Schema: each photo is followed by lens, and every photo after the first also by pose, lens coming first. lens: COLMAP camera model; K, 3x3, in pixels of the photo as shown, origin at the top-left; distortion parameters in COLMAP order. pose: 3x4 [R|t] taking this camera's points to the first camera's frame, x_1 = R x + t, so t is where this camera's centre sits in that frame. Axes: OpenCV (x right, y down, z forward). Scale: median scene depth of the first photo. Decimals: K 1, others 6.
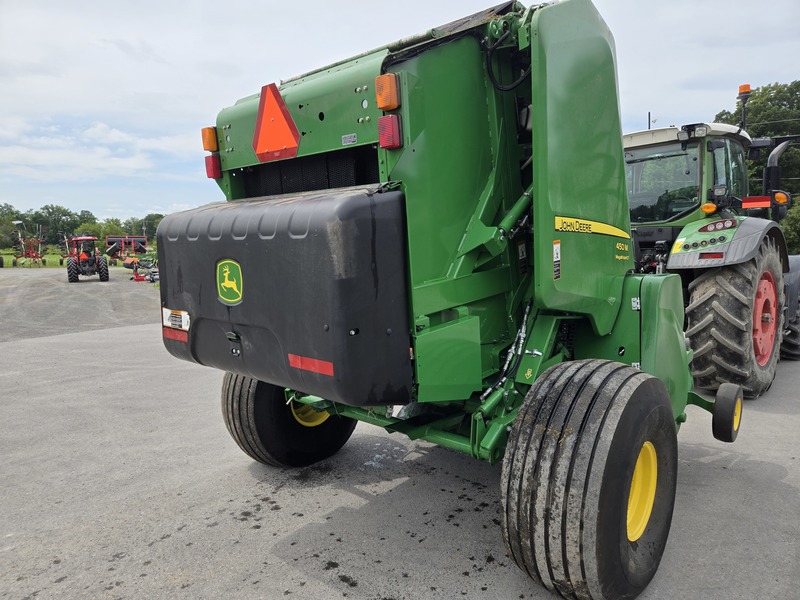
lens RADIAL K [[543.7, 0, 398.1], [0, 543.7, 300.1], [0, 0, 1]] dist [0.057927, -0.040520]
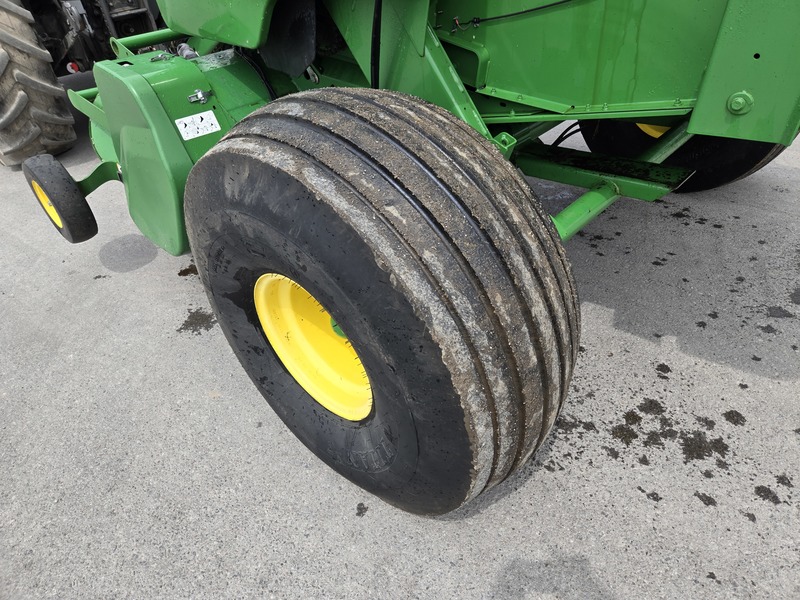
lens RADIAL K [[543.7, 0, 413.4], [0, 543.7, 290.1], [0, 0, 1]] dist [0.057927, -0.040520]
pose [[-0.018638, -0.561670, 0.827151, -0.820472], [0.181226, 0.811693, 0.555258, -0.056255], [-0.983265, 0.160250, 0.086661, 1.627261]]
